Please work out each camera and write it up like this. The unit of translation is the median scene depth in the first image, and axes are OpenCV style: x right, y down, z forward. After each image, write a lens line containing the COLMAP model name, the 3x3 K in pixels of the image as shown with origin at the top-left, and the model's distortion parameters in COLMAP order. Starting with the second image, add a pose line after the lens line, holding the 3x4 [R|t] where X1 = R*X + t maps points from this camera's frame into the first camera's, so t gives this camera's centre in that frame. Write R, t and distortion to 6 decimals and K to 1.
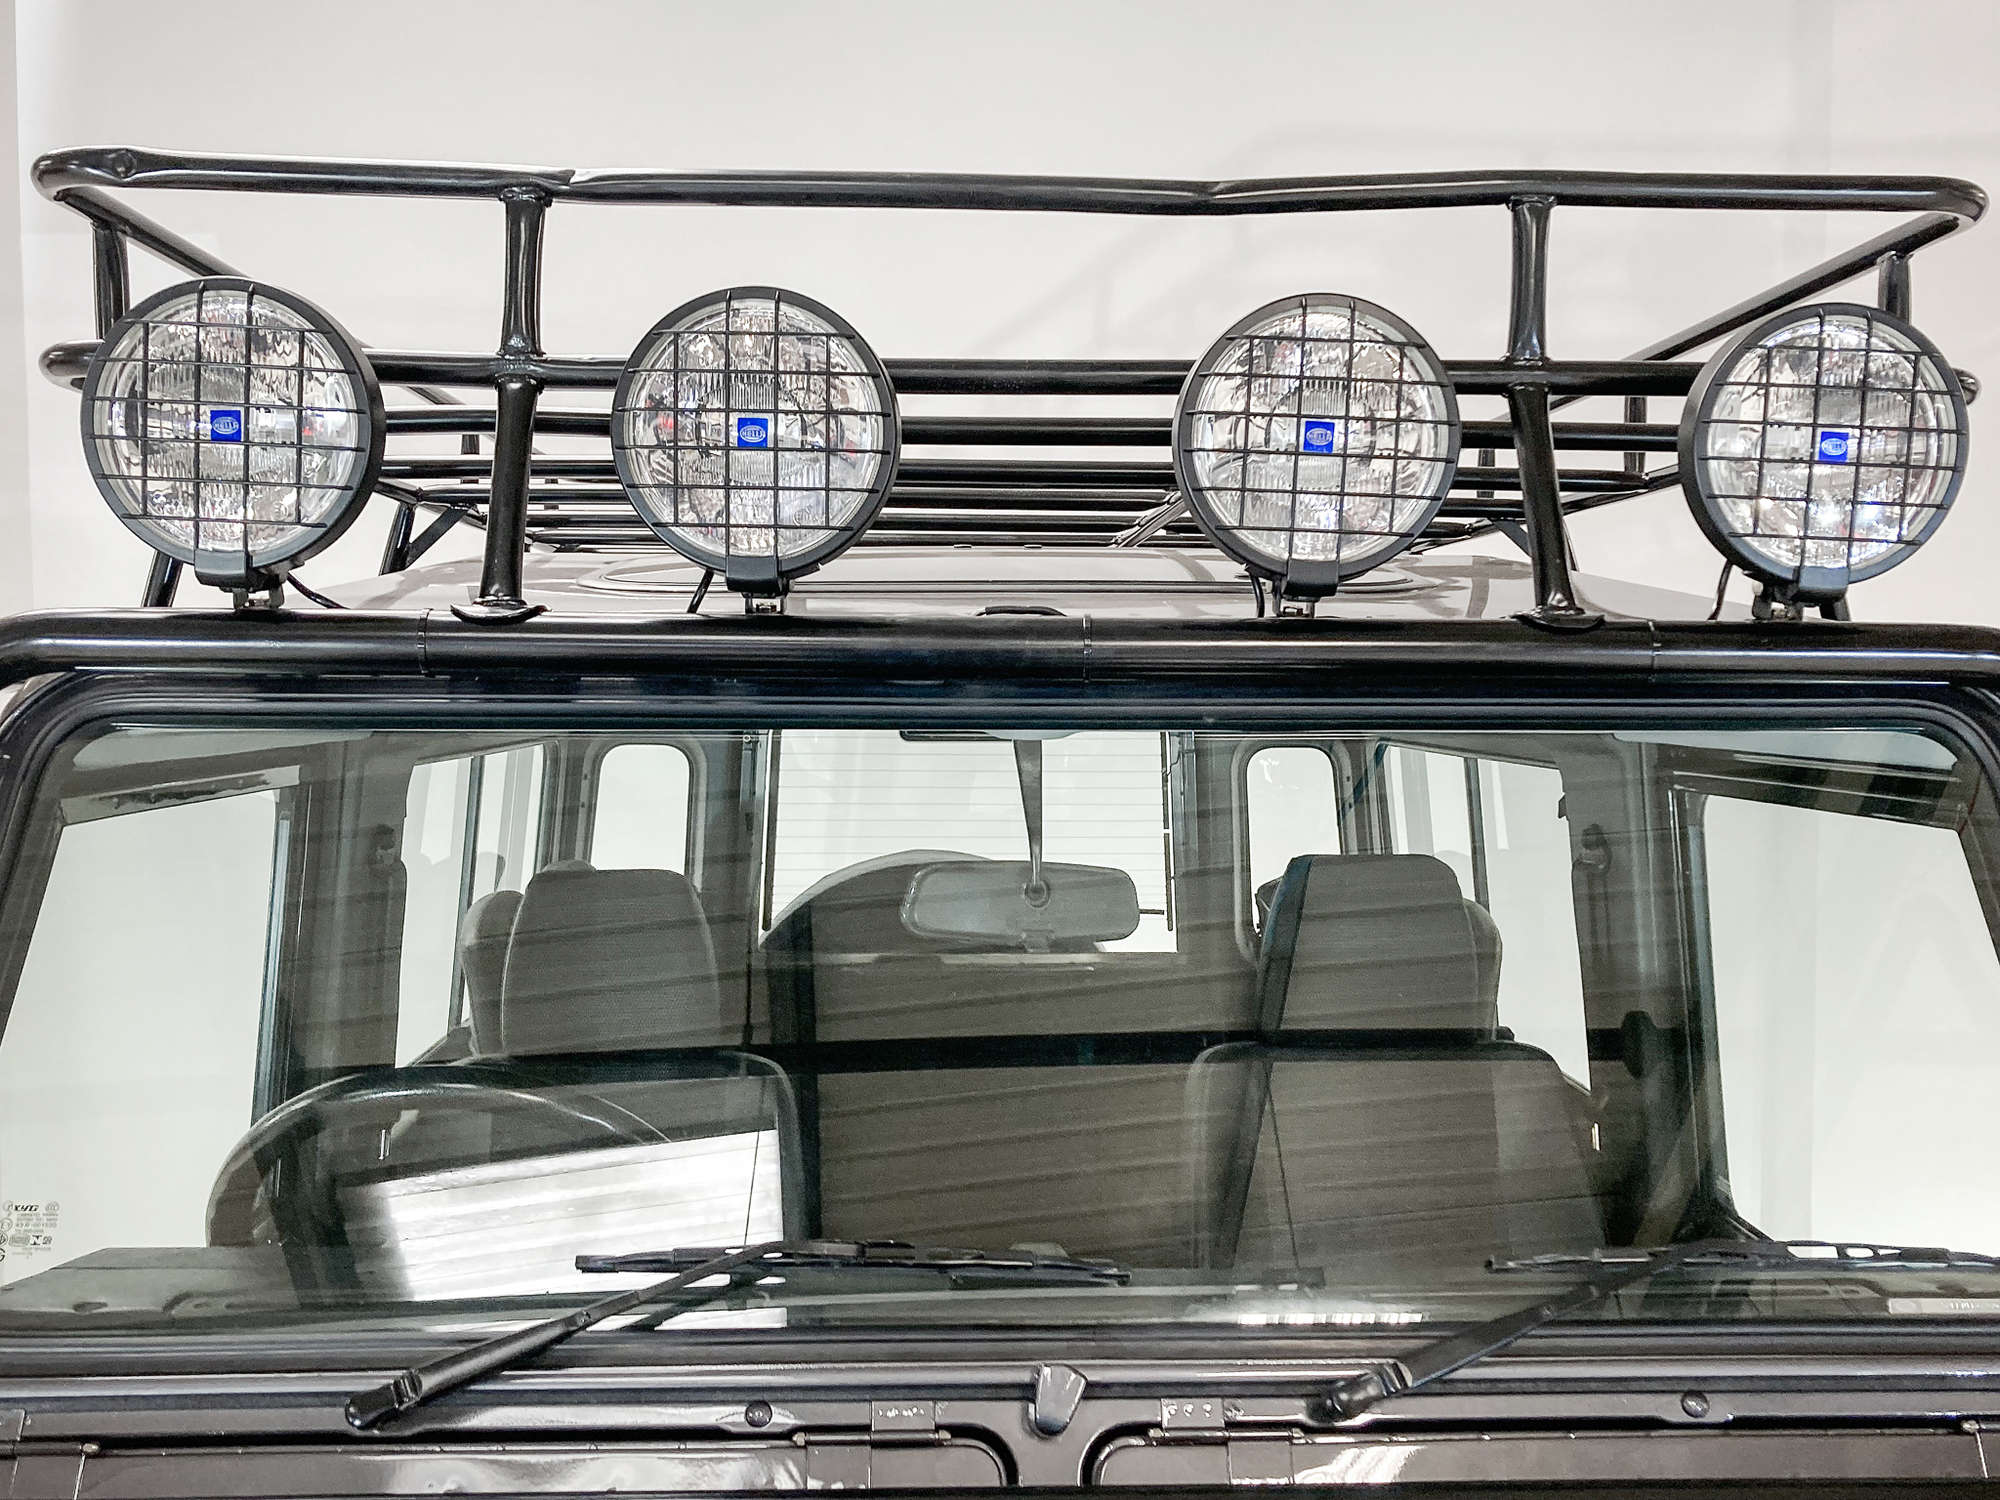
lens RADIAL K [[1977.8, 0, 1005.4], [0, 1977.8, 744.0], [0, 0, 1]] dist [0.023430, 0.000000]
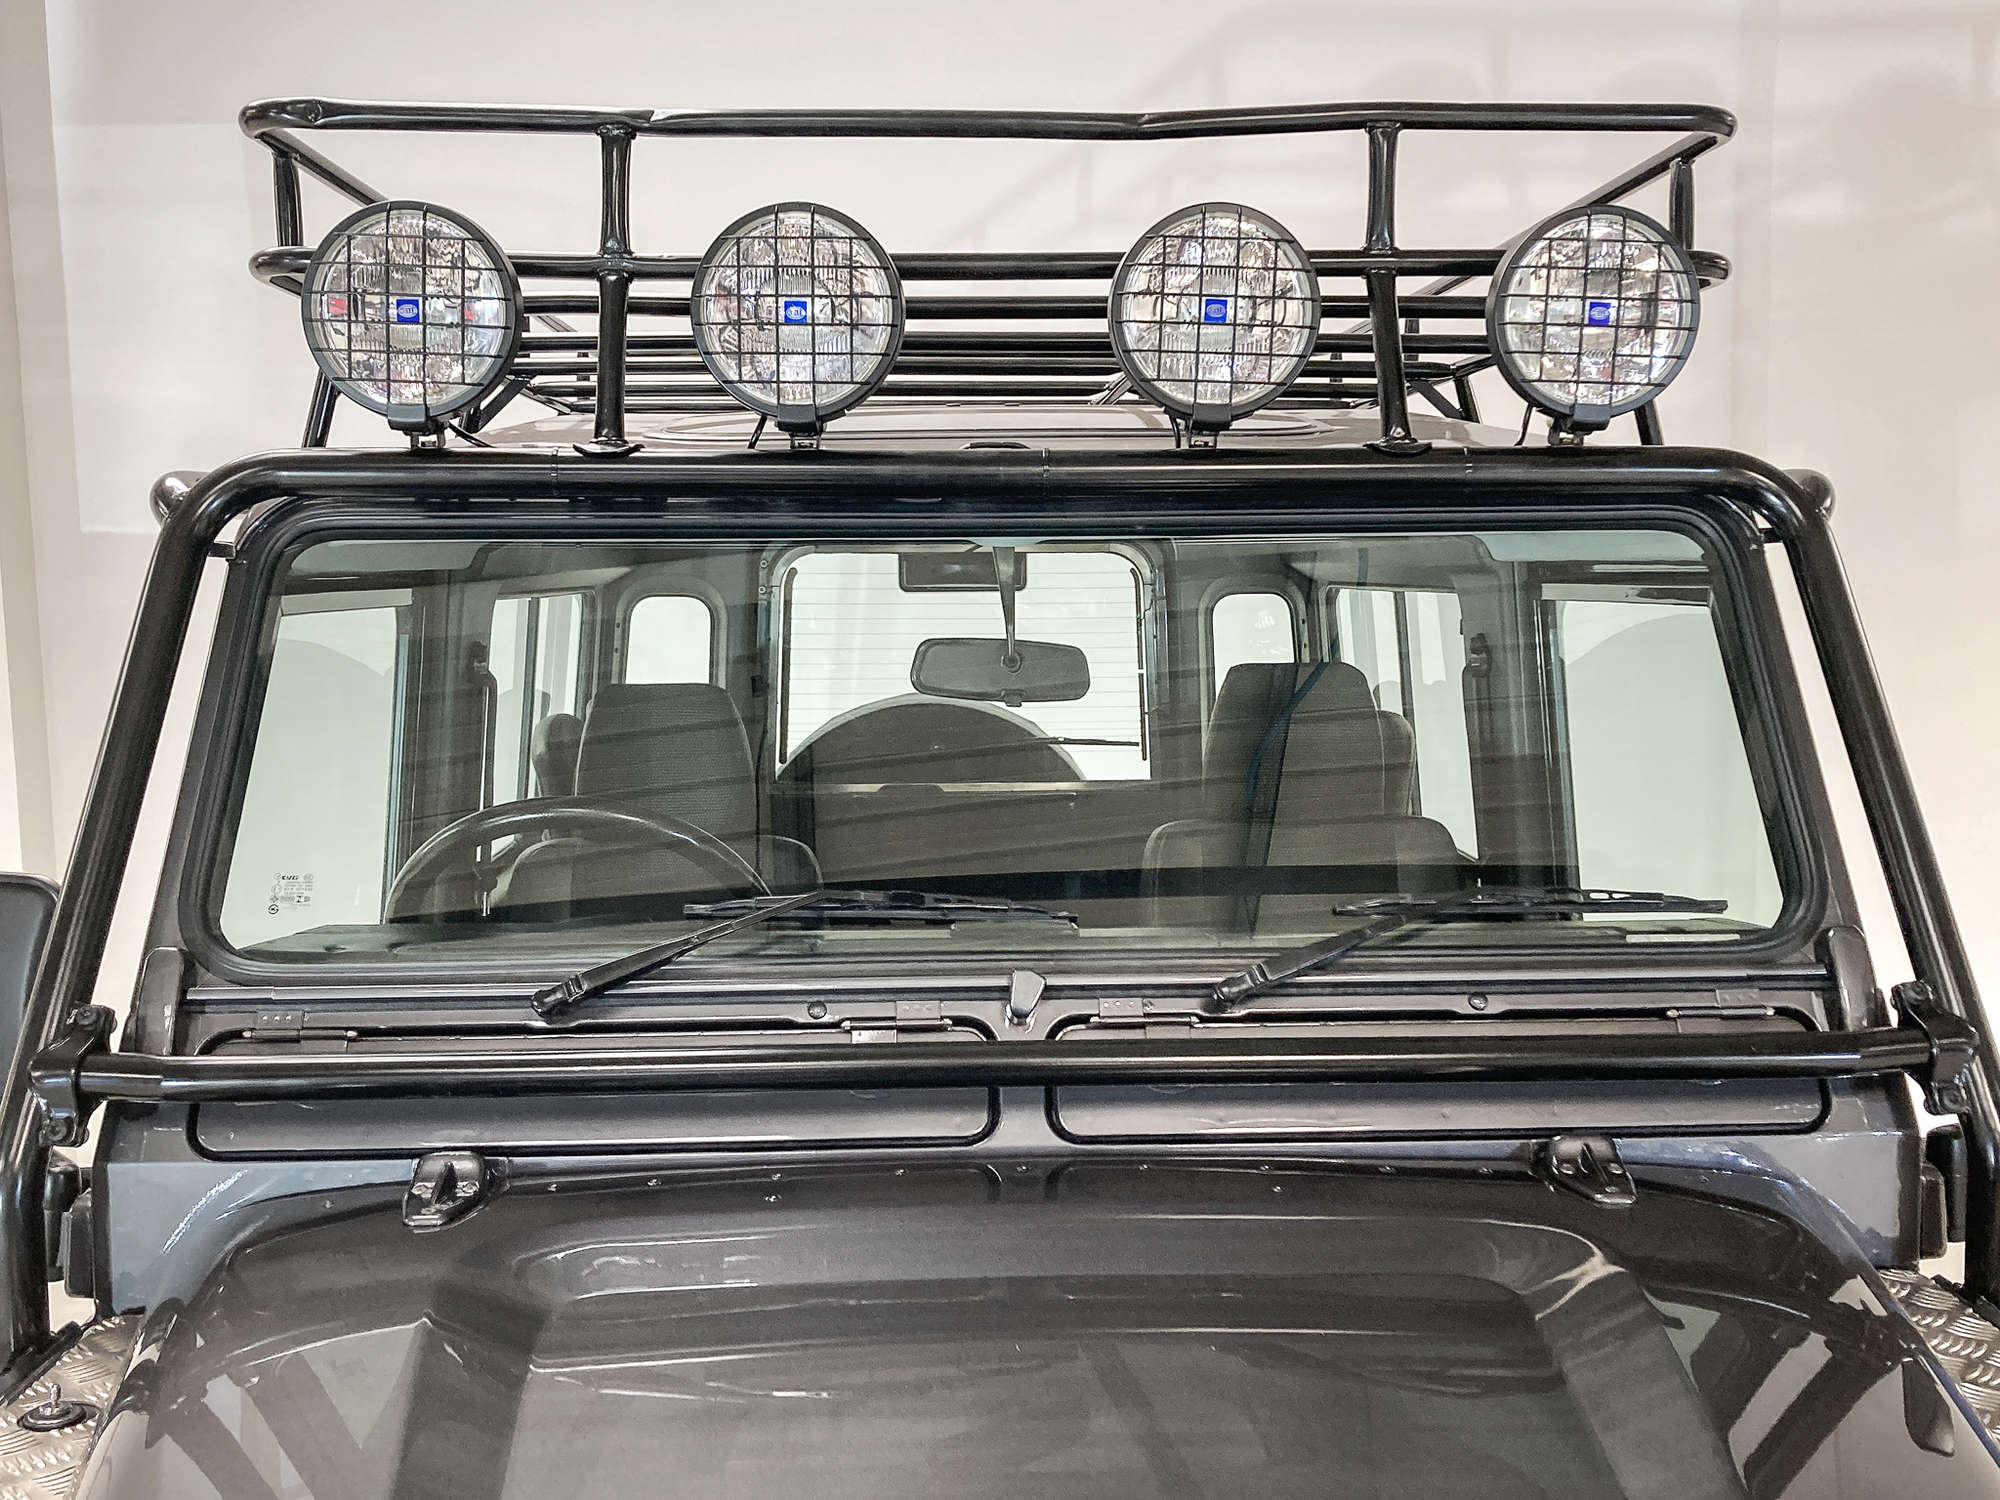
lens RADIAL K [[1977.8, 0, 1001.3], [0, 1977.8, 747.9], [0, 0, 1]] dist [0.023430, 0.000000]
pose [[0.999939, -0.011044, 0.000002, 0.008812], [0.011022, 0.997978, 0.062602, 0.053318], [-0.000693, -0.062598, 0.998039, -0.346545]]
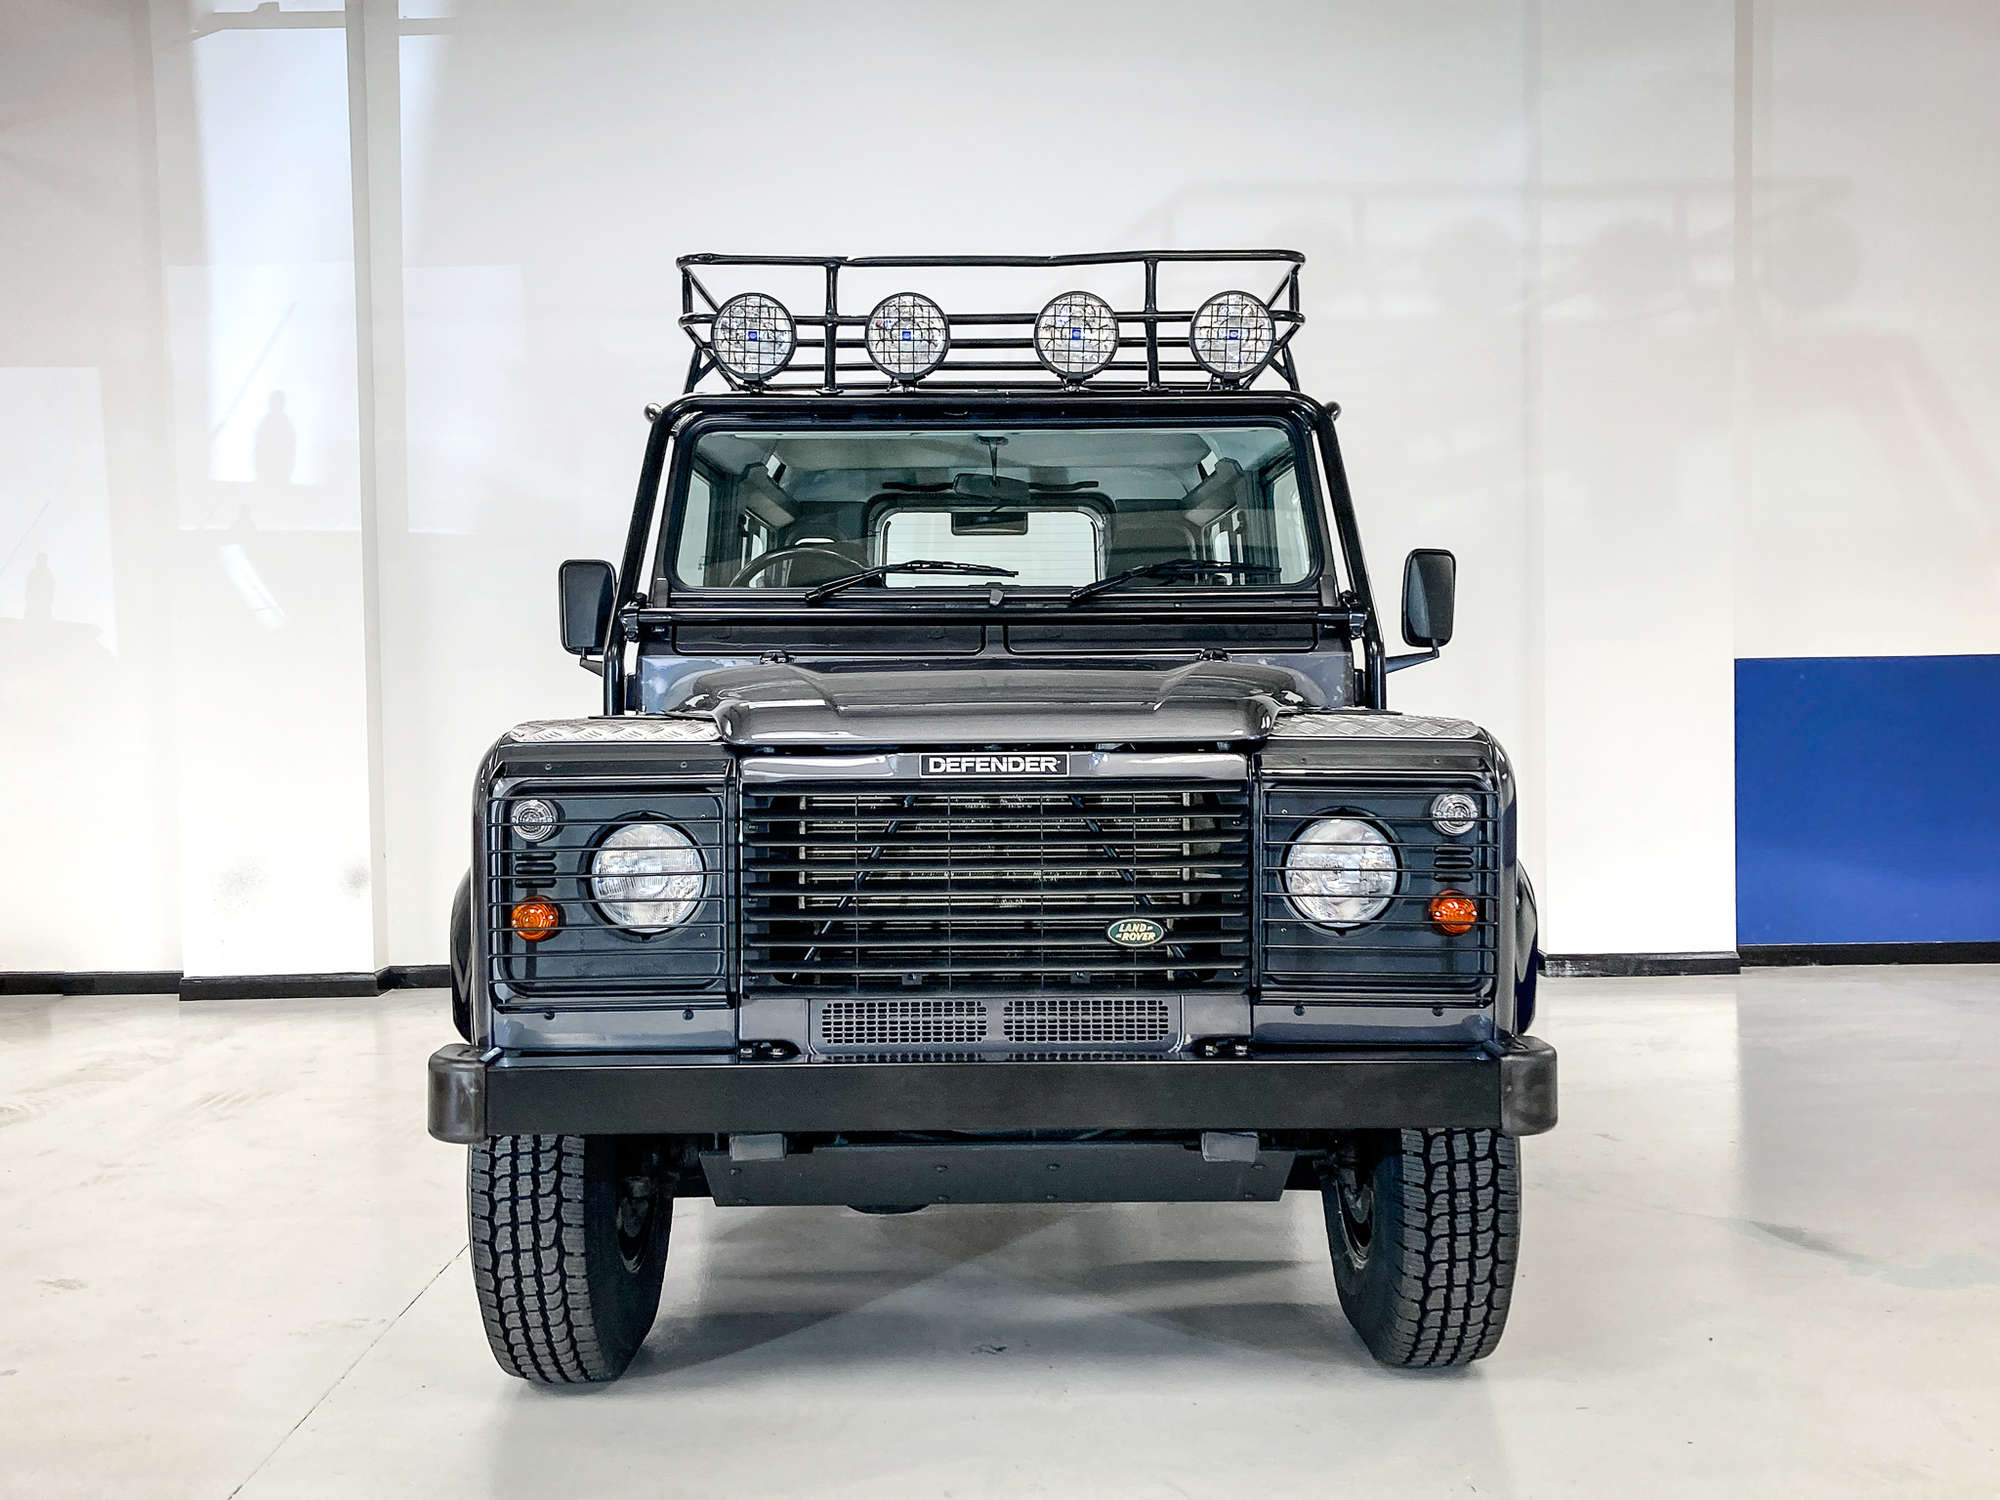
lens RADIAL K [[1977.8, 0, 999.4], [0, 1977.8, 760.6], [0, 0, 1]] dist [0.023430, 0.000000]
pose [[0.999444, -0.012107, -0.031060, 0.118594], [0.012268, 0.999912, 0.004999, 0.520198], [0.030997, -0.005377, 0.999505, -2.233213]]
